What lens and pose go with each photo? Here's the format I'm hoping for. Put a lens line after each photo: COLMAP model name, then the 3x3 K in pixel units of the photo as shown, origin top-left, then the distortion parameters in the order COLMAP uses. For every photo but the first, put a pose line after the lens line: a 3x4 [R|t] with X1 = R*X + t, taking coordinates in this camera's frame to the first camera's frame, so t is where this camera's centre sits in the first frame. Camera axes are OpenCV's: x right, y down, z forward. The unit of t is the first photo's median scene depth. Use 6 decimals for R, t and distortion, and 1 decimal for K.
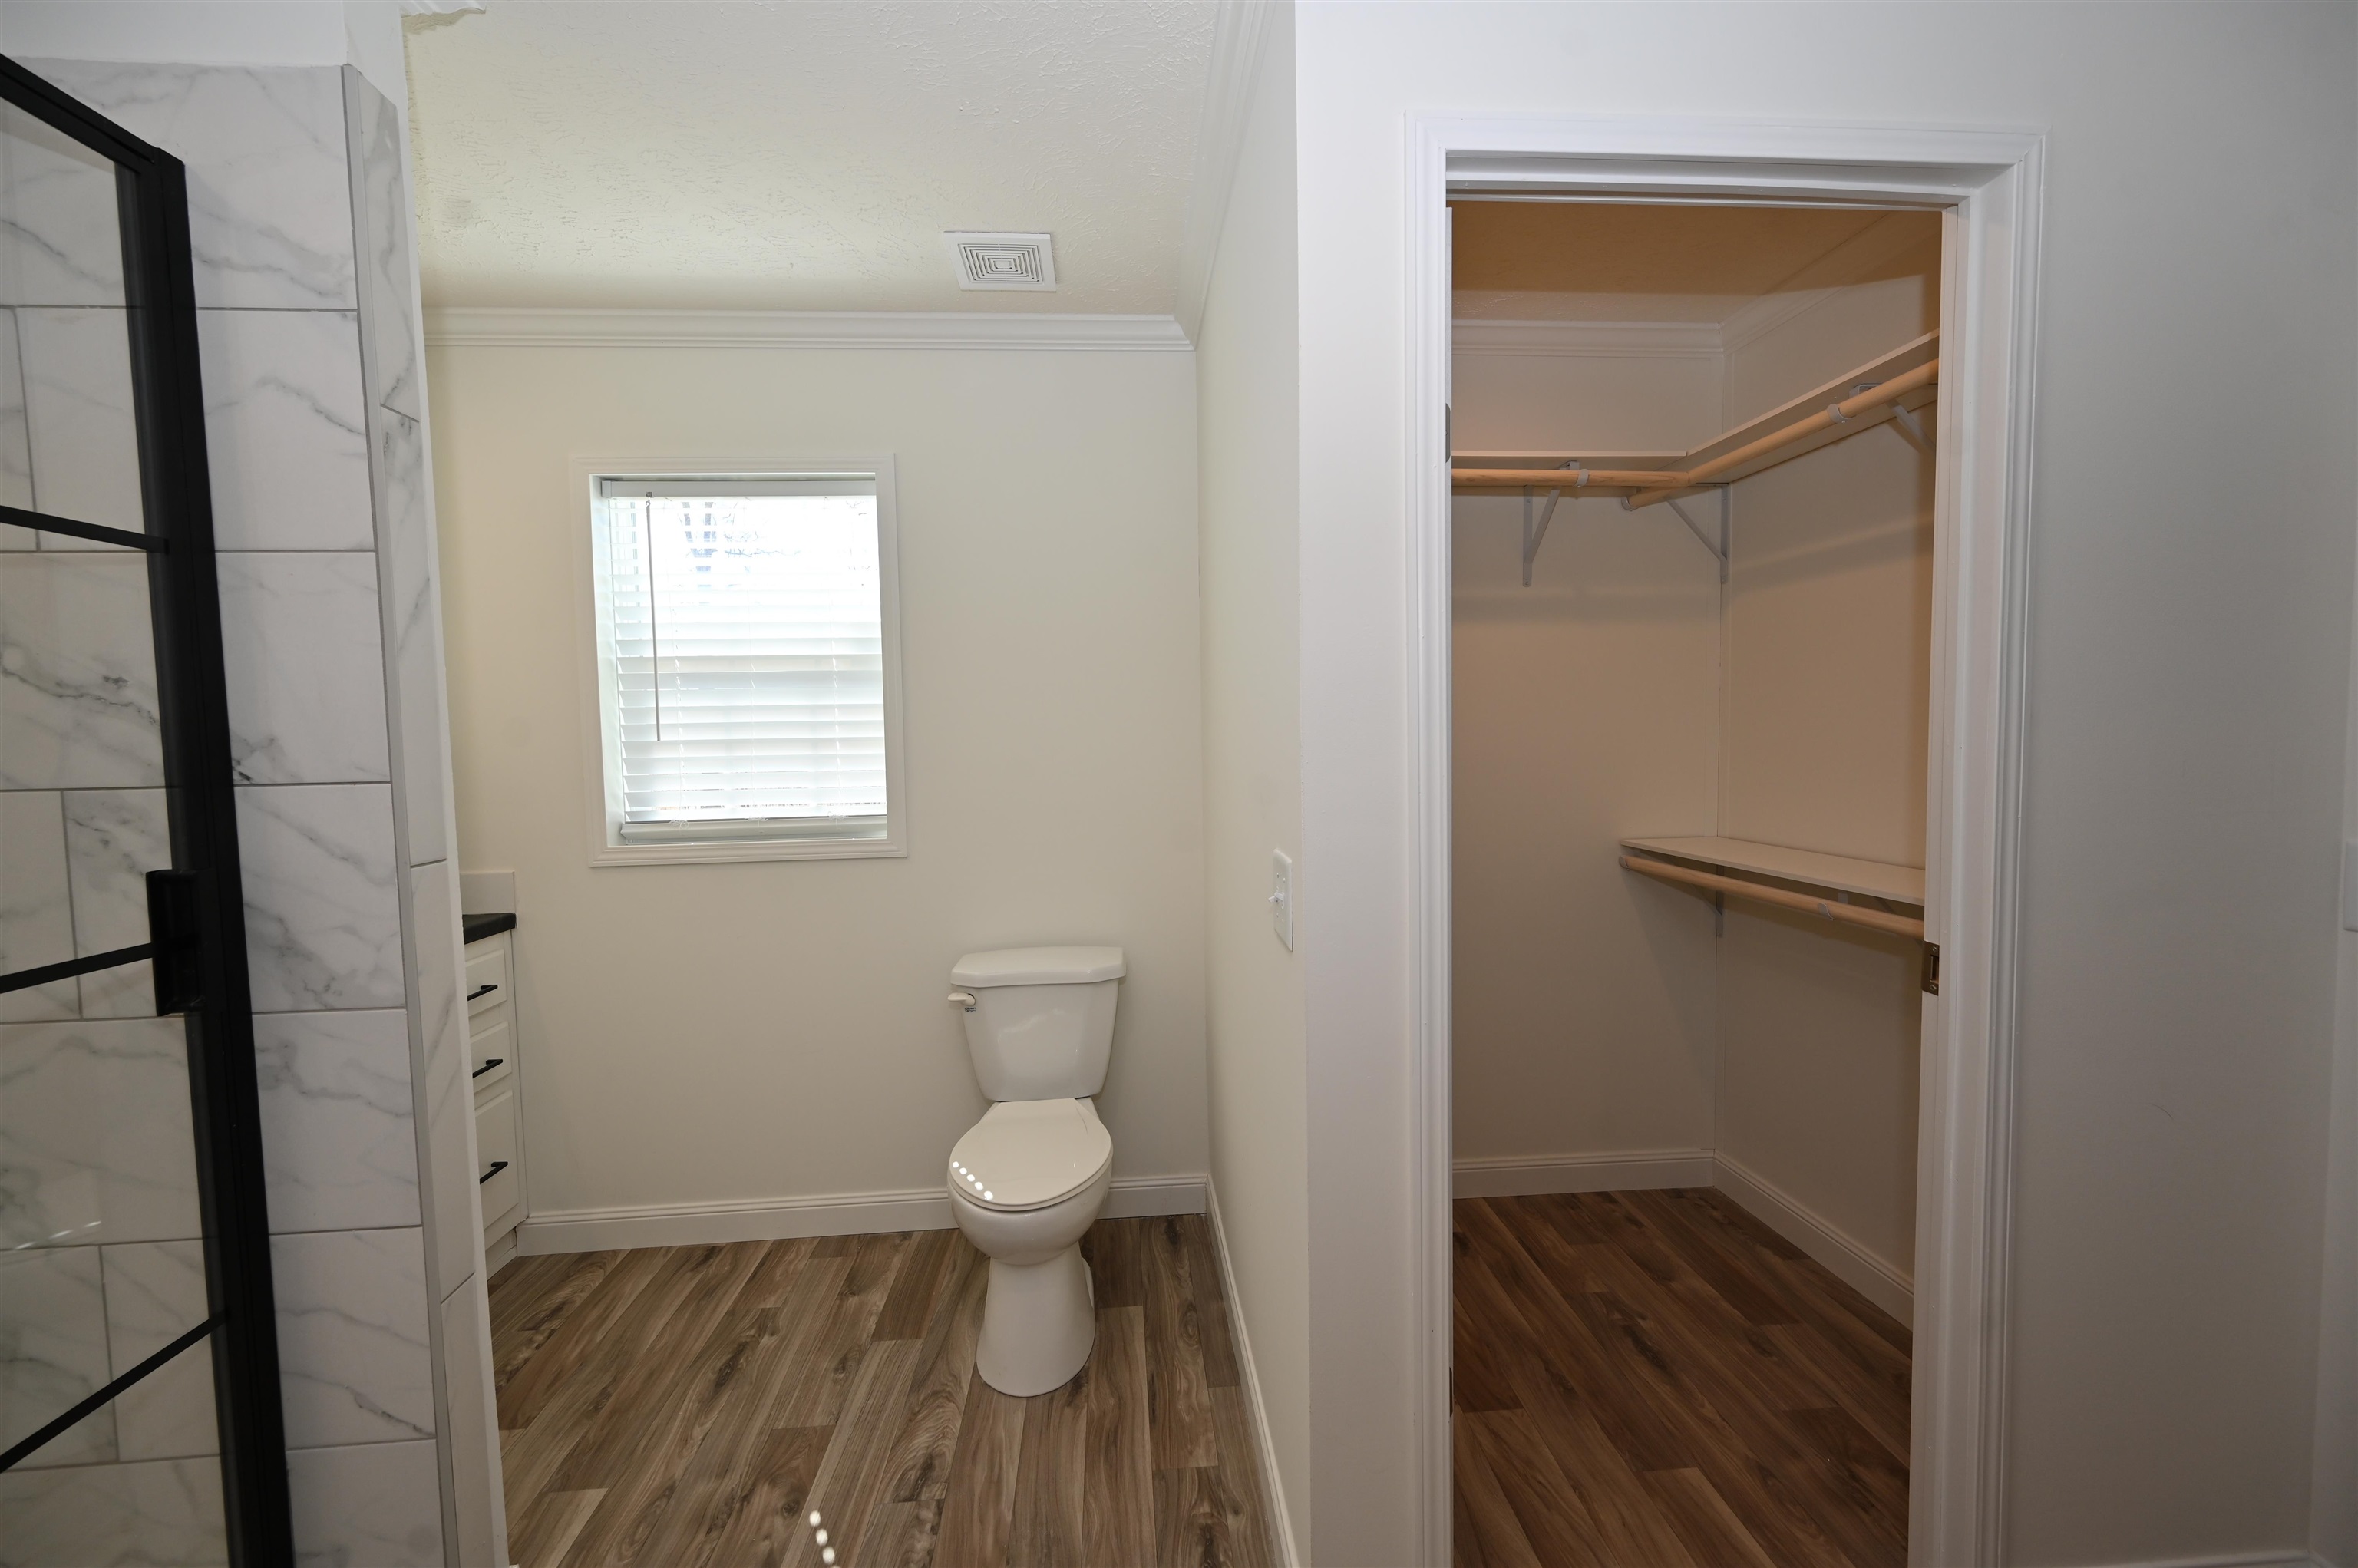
lens RADIAL K [[929.0, 0, 1176.0], [0, 929.0, 779.6], [0, 0, 1]] dist [-0.000008, 0.000264]
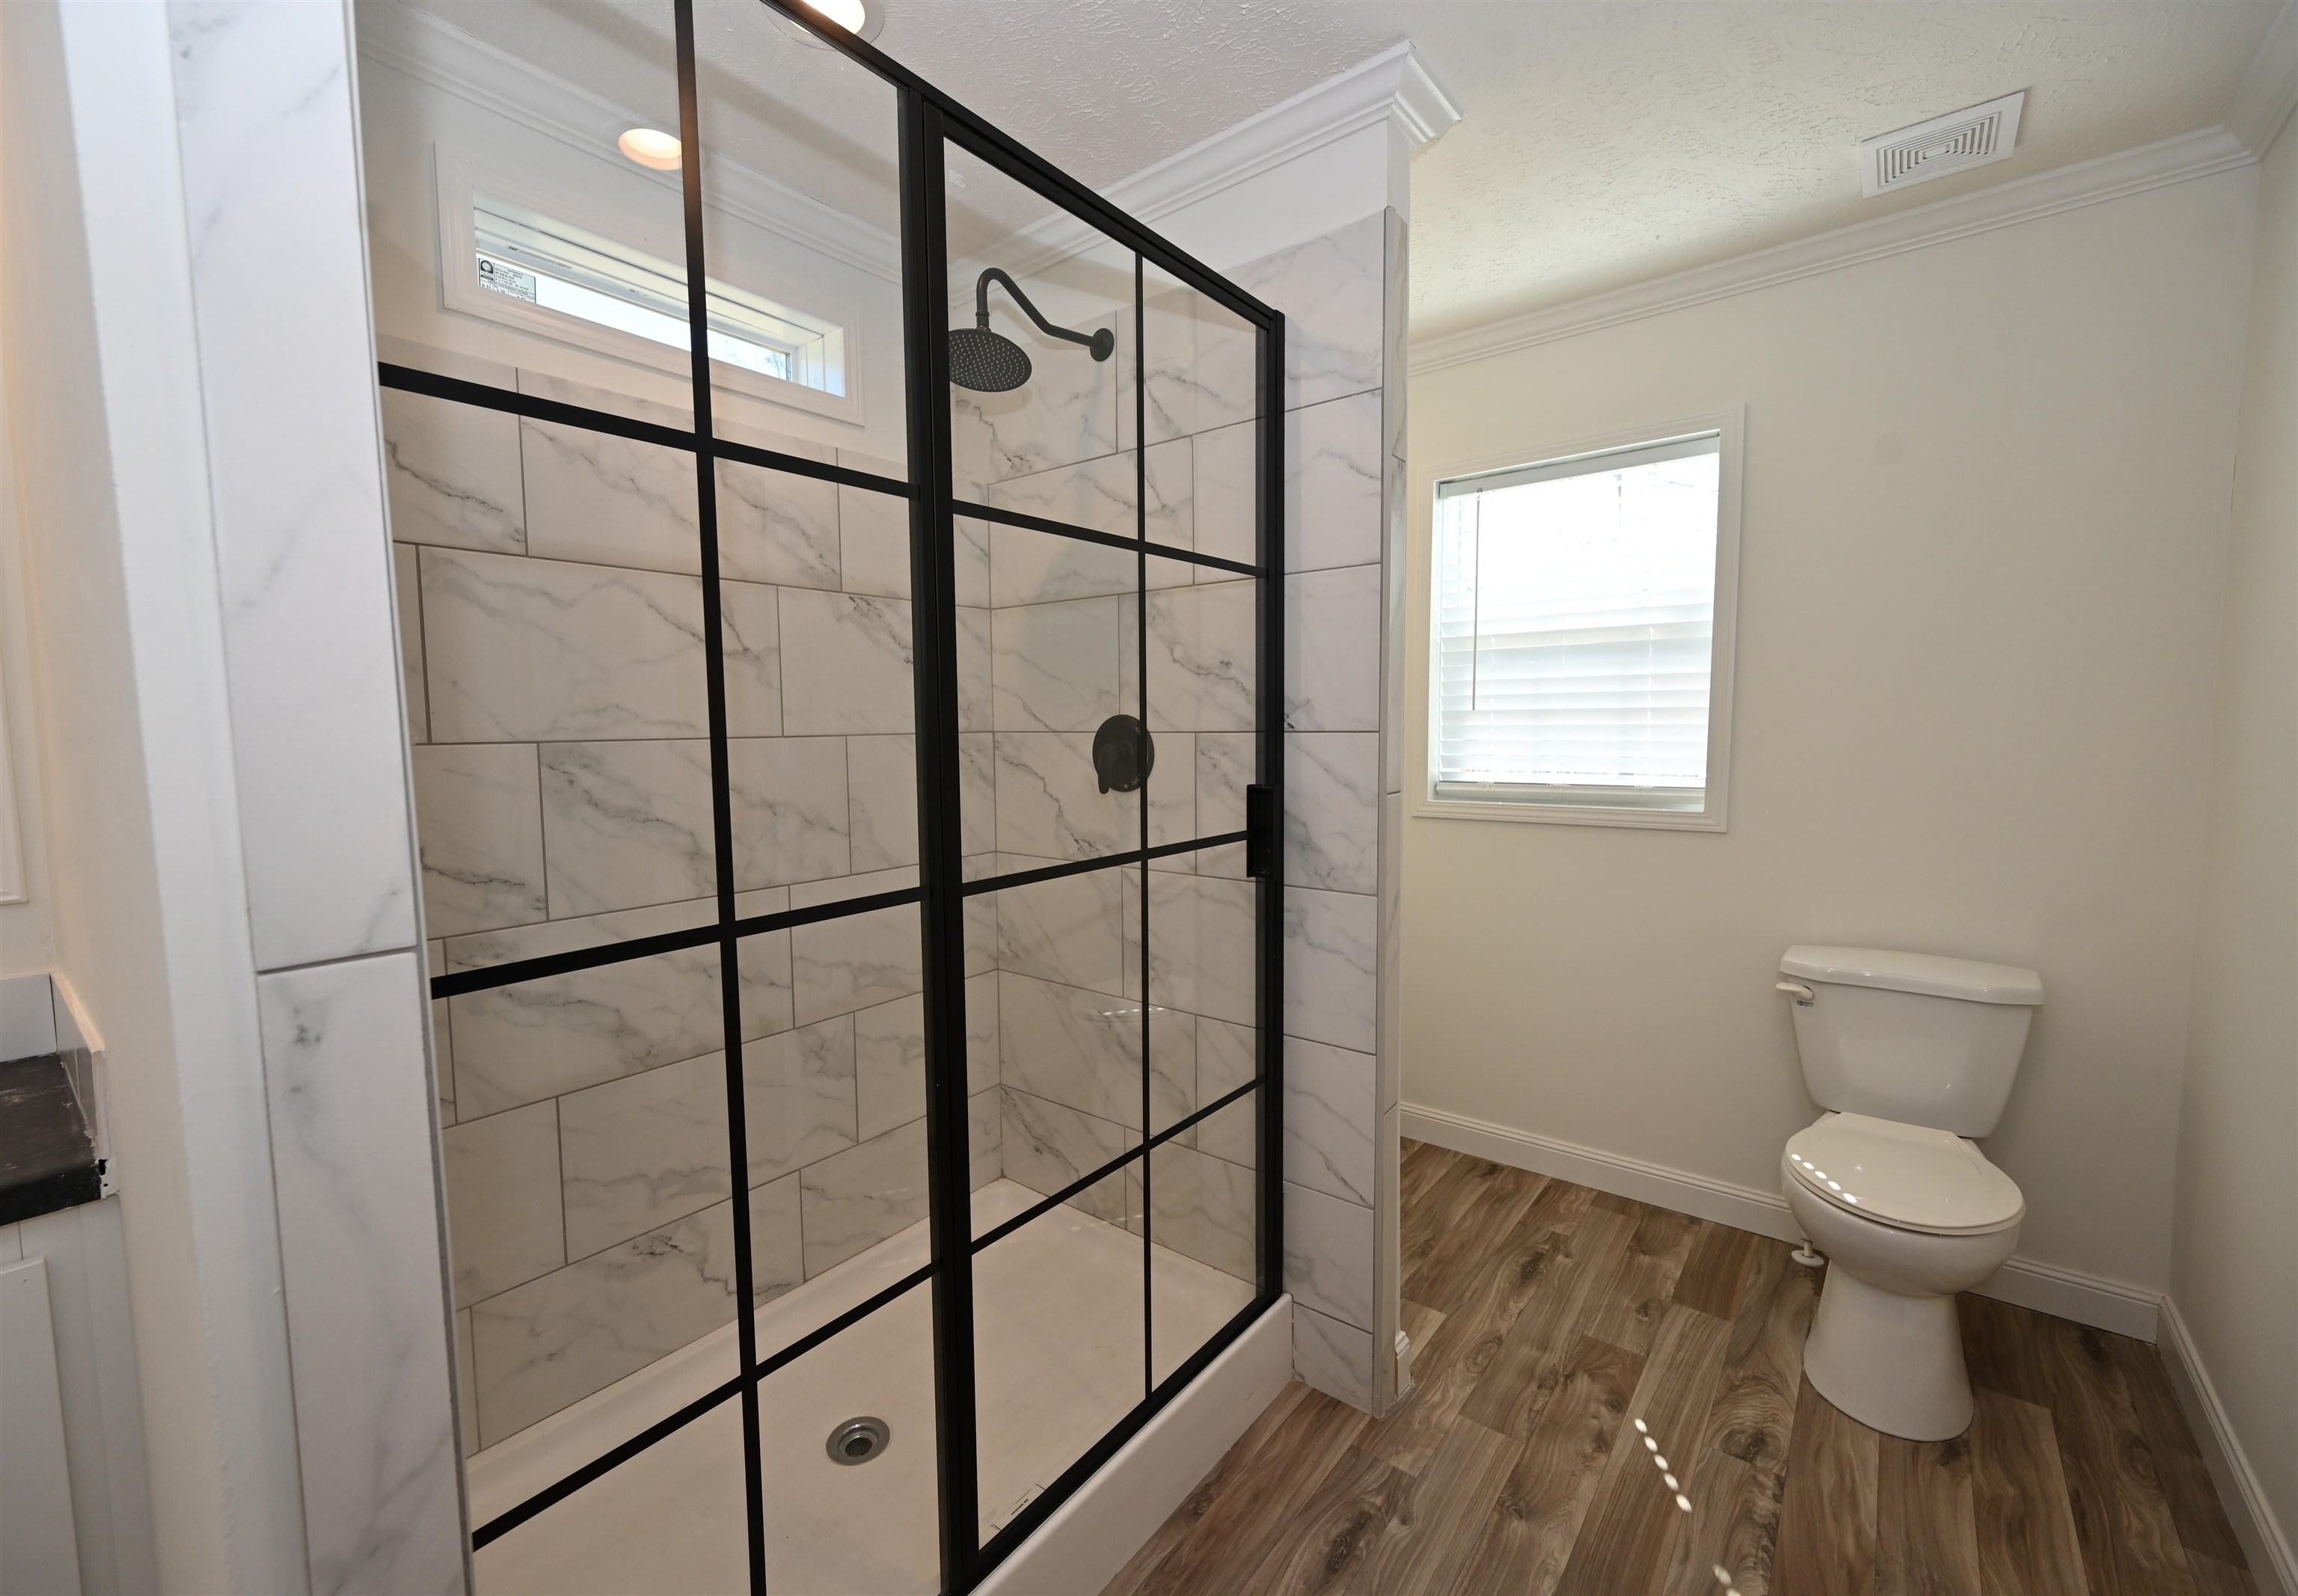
lens RADIAL K [[945.7, 0, 1092.3], [0, 945.7, 795.6], [0, 0, 1]] dist [-0.000339, 0.000660]
pose [[0.714690, 0.065221, -0.696394, -0.102074], [-0.039923, 0.997824, 0.052481, 0.025179], [0.698301, -0.009705, 0.715738, -0.185183]]
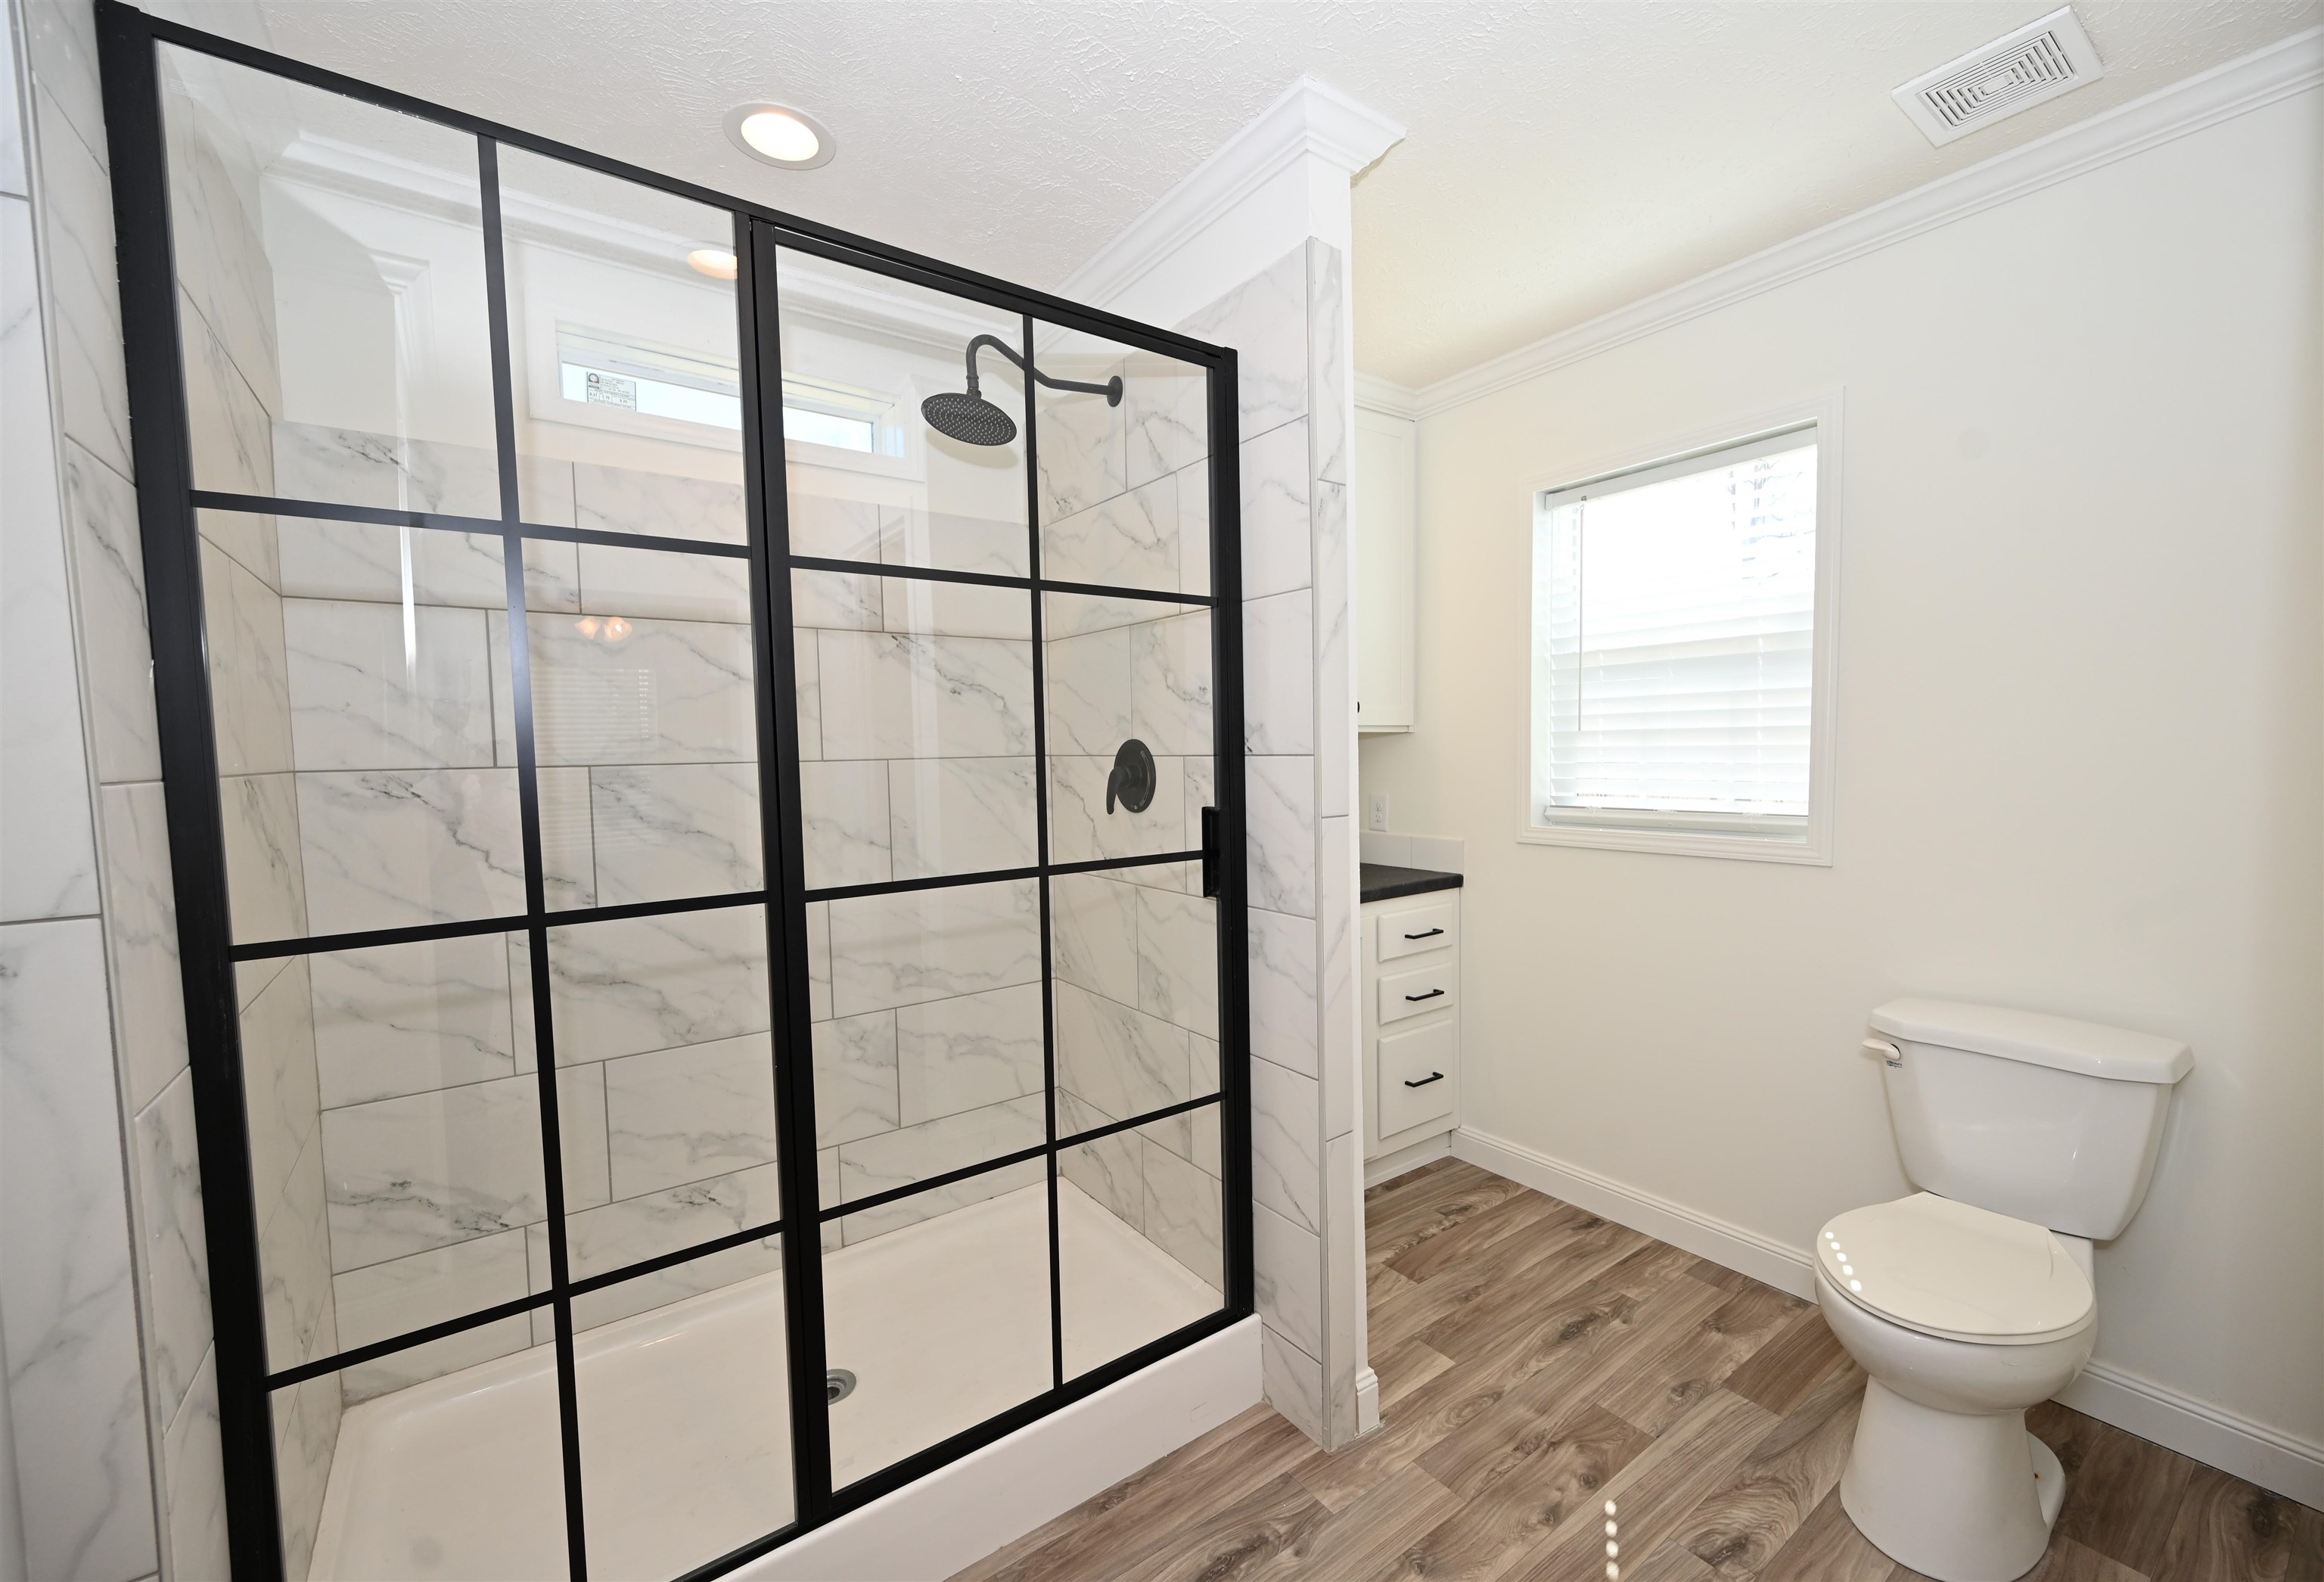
lens RADIAL K [[936.3, 0, 1189.6], [0, 936.3, 801.0], [0, 0, 1]] dist [0.000854, -0.000004]
pose [[0.534132, 0.058648, -0.843364, 0.143394], [-0.038768, 0.998241, 0.044866, 0.009626], [0.844512, 0.008731, 0.535466, 0.062222]]
